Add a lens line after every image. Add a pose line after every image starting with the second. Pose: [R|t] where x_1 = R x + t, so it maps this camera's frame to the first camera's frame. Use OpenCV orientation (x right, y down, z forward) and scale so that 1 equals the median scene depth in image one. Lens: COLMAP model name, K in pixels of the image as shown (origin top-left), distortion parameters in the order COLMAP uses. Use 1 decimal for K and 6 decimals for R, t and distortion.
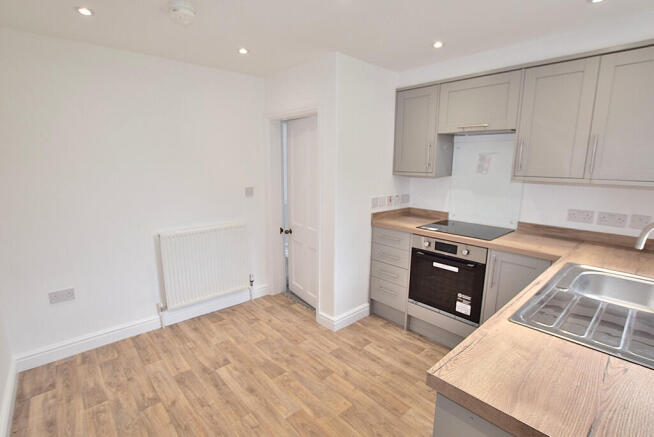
lens RADIAL K [[309.7, 0, 326.9], [0, 309.7, 230.6], [0, 0, 1]] dist [-0.034110, 0.000020]
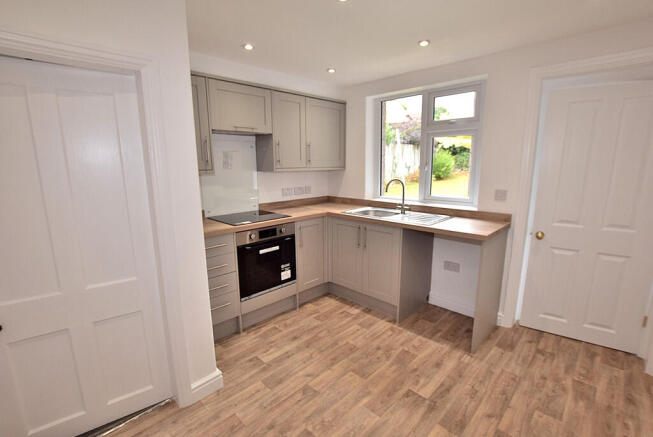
lens RADIAL K [[300.1, 0, 326.7], [0, 300.1, 218.4], [0, 0, 1]] dist [-0.034060, 0.000110]
pose [[-0.053781, -0.187898, 0.980715, -0.894881], [0.218675, 0.956081, 0.195170, -0.211087], [-0.974315, 0.224954, -0.010330, 0.981421]]
